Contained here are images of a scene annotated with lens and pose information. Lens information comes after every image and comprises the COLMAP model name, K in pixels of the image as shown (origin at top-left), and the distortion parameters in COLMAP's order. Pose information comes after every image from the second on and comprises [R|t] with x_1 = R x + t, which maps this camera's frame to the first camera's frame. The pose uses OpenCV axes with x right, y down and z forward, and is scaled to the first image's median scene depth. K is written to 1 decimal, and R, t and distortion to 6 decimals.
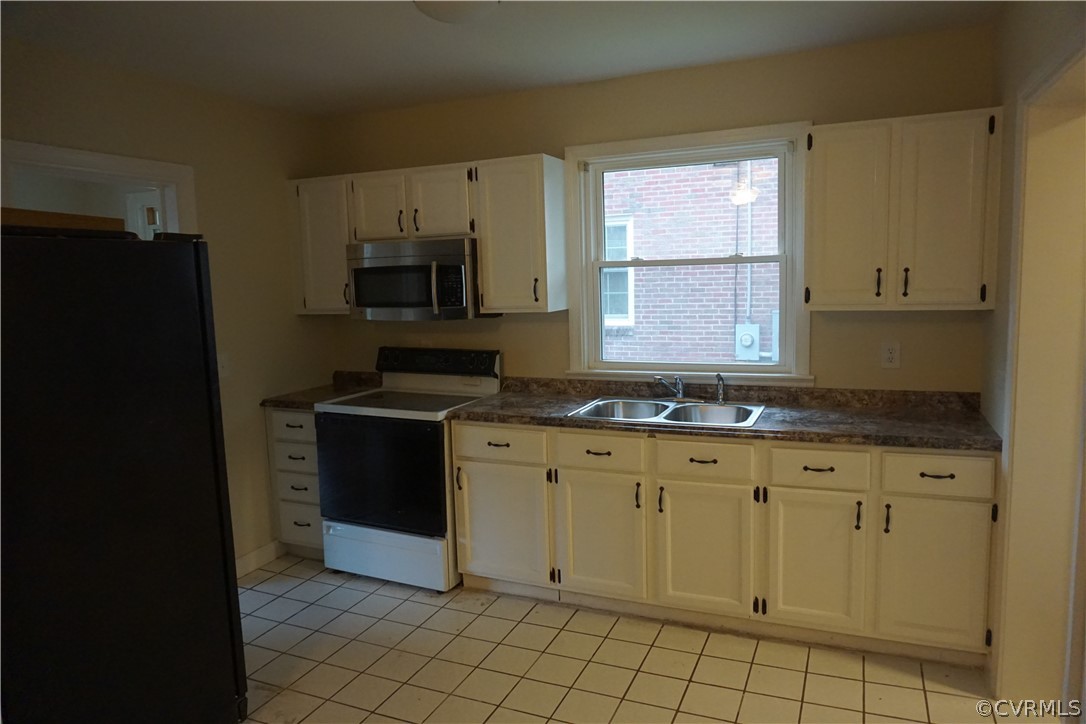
lens RADIAL K [[728.7, 0, 540.1], [0, 728.7, 365.9], [0, 0, 1]] dist [-0.038108, 0.006553]
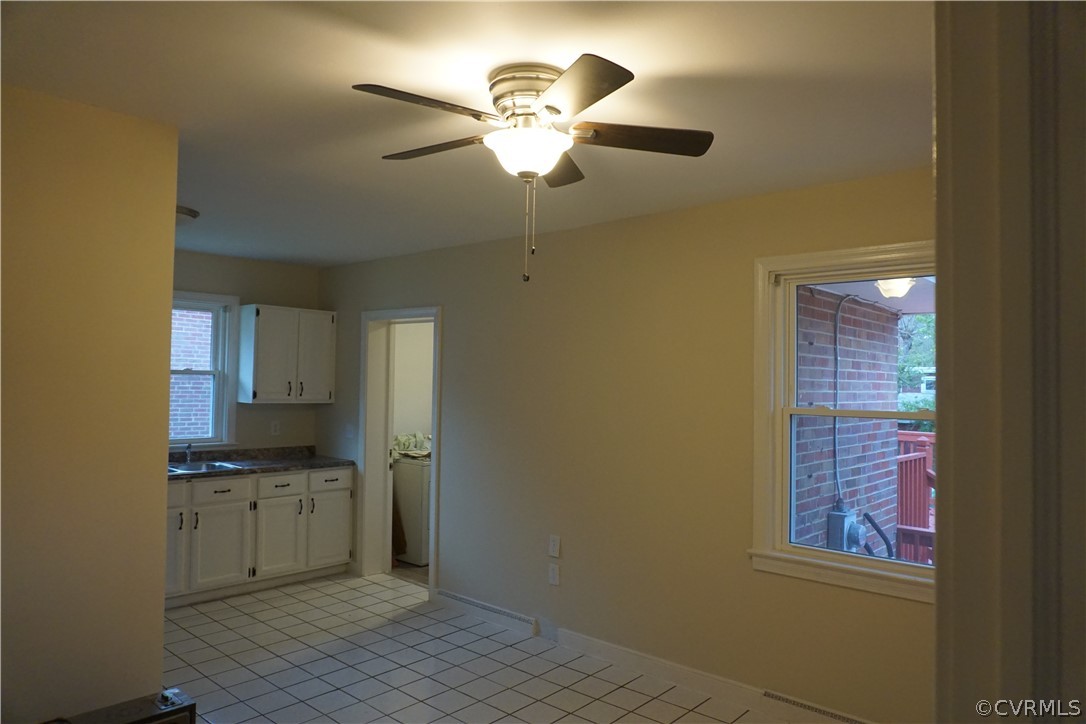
lens RADIAL K [[728.7, 0, 540.3], [0, 728.7, 360.5], [0, 0, 1]] dist [-0.038108, 0.006553]
pose [[0.295208, 0.070573, 0.952823, -1.185140], [0.088049, 0.991015, -0.100681, 0.064435], [-0.951367, 0.113617, 0.286341, -0.212812]]
